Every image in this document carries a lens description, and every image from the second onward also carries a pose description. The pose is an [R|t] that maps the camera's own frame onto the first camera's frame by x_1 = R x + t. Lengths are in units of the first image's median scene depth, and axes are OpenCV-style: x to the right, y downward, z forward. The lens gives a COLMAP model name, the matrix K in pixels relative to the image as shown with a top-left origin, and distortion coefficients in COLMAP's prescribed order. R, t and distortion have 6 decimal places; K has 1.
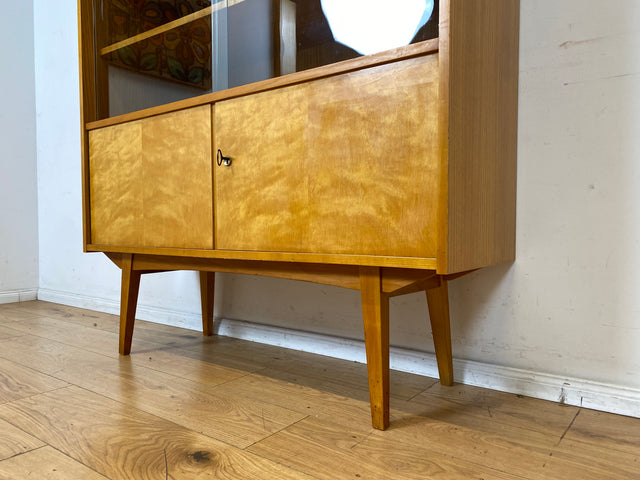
lens RADIAL K [[488.8, 0, 319.9], [0, 488.8, 240.0], [0, 0, 1]] dist [0.010688, -0.005235]
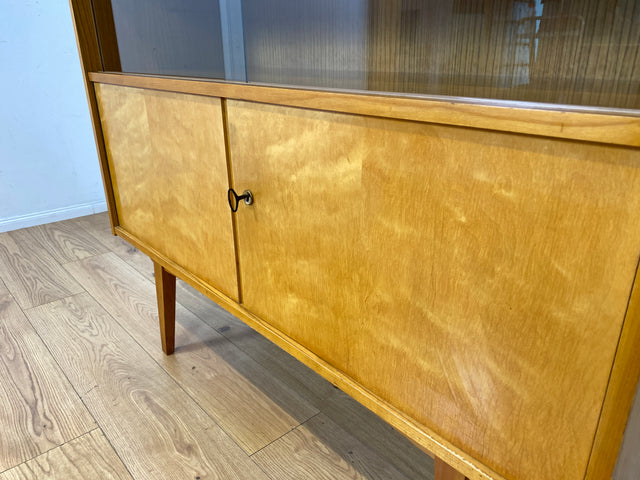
lens RADIAL K [[488.7, 0, 325.5], [0, 488.7, 244.2], [0, 0, 1]] dist [0.011367, -0.000503]
pose [[0.980178, 0.067125, -0.186402, 0.038596], [0.000535, 0.939954, 0.341300, -0.329468], [0.198119, -0.334634, 0.921286, 0.404776]]
